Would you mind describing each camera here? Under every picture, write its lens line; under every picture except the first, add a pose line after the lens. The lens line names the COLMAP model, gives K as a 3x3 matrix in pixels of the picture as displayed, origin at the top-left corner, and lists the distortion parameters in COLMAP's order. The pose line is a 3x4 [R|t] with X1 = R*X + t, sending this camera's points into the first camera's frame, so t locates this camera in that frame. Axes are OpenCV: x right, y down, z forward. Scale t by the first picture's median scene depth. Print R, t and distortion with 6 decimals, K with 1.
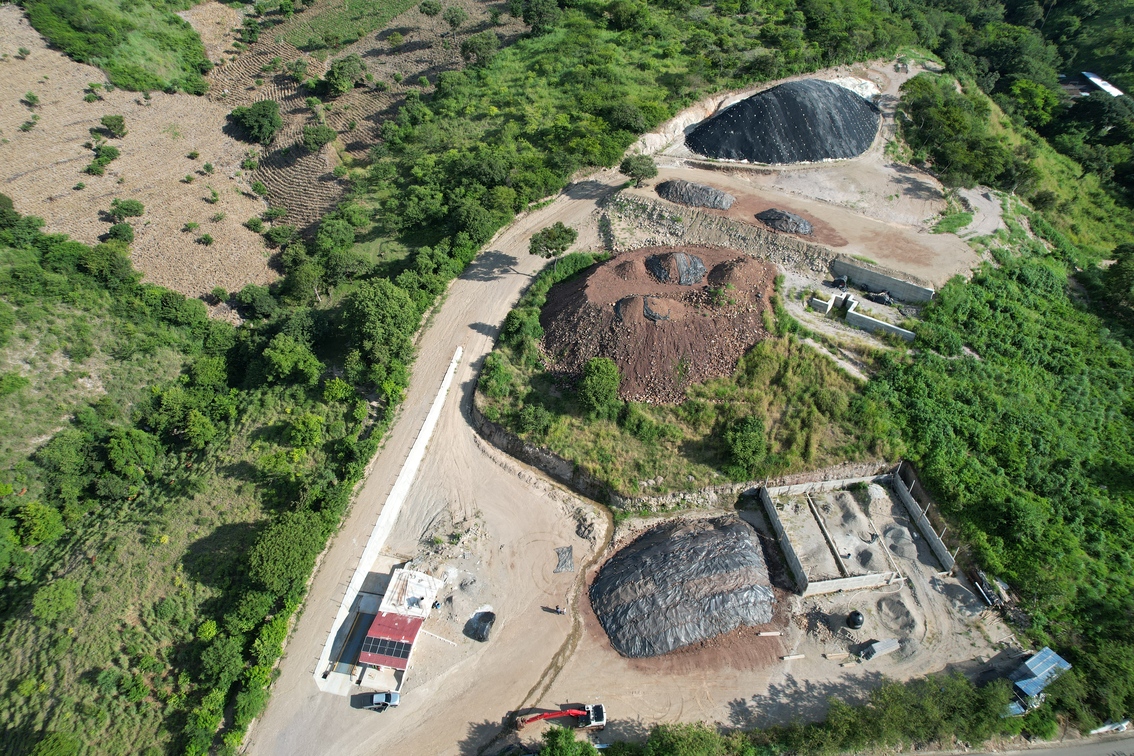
lens RADIAL K [[724.8, 0, 565.8], [0, 724.8, 378.4], [0, 0, 1]] dist [-0.048891, 0.038019]
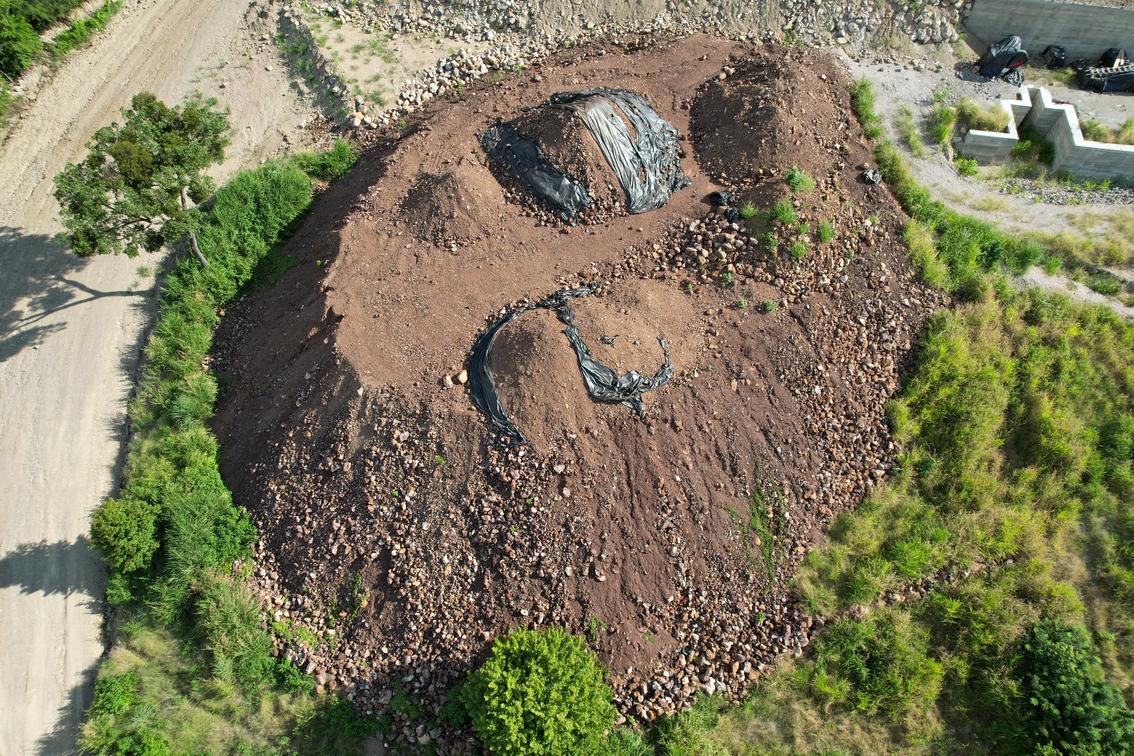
lens RADIAL K [[724.8, 0, 569.4], [0, 724.8, 380.4], [0, 0, 1]] dist [-0.048891, 0.038019]
pose [[0.897737, -0.374306, 0.232301, 0.044666], [0.282031, 0.893423, 0.349647, -0.216051], [-0.338418, -0.248375, 0.907625, 0.858309]]
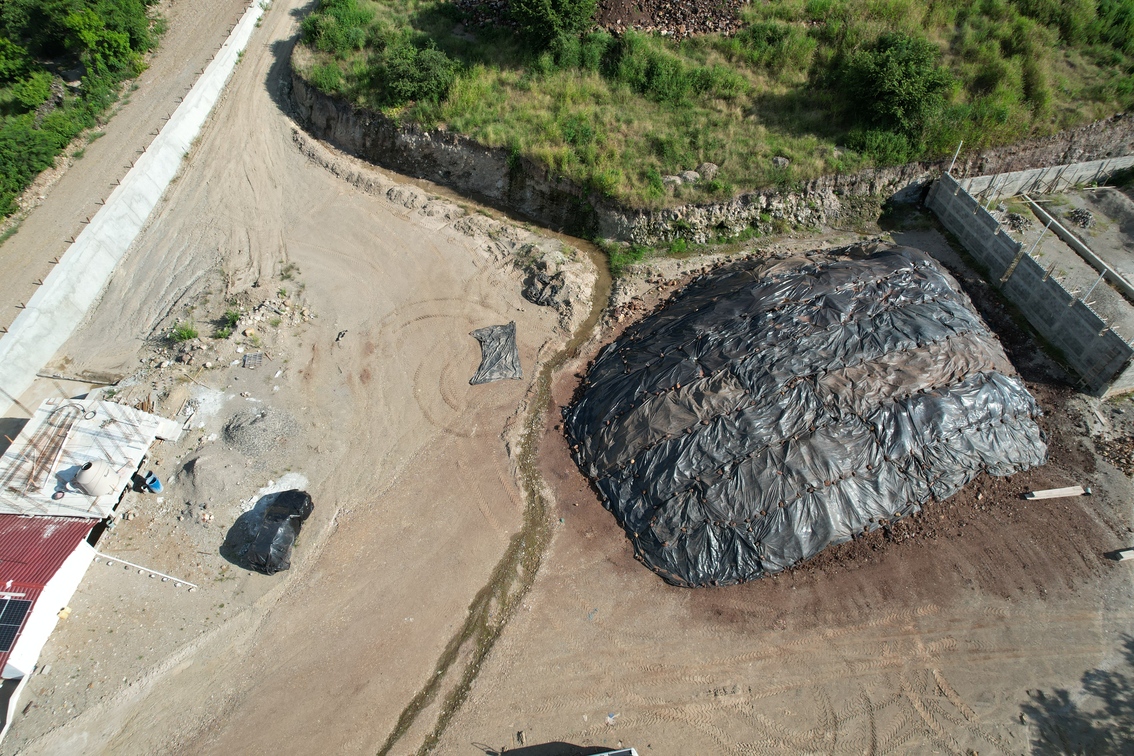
lens RADIAL K [[724.8, 0, 568.5], [0, 724.8, 375.0], [0, 0, 1]] dist [-0.048891, 0.038019]
pose [[0.996071, -0.061904, 0.063333, 0.010960], [0.052532, 0.988725, 0.140229, 0.197517], [-0.071300, -0.136351, 0.988092, 0.567736]]
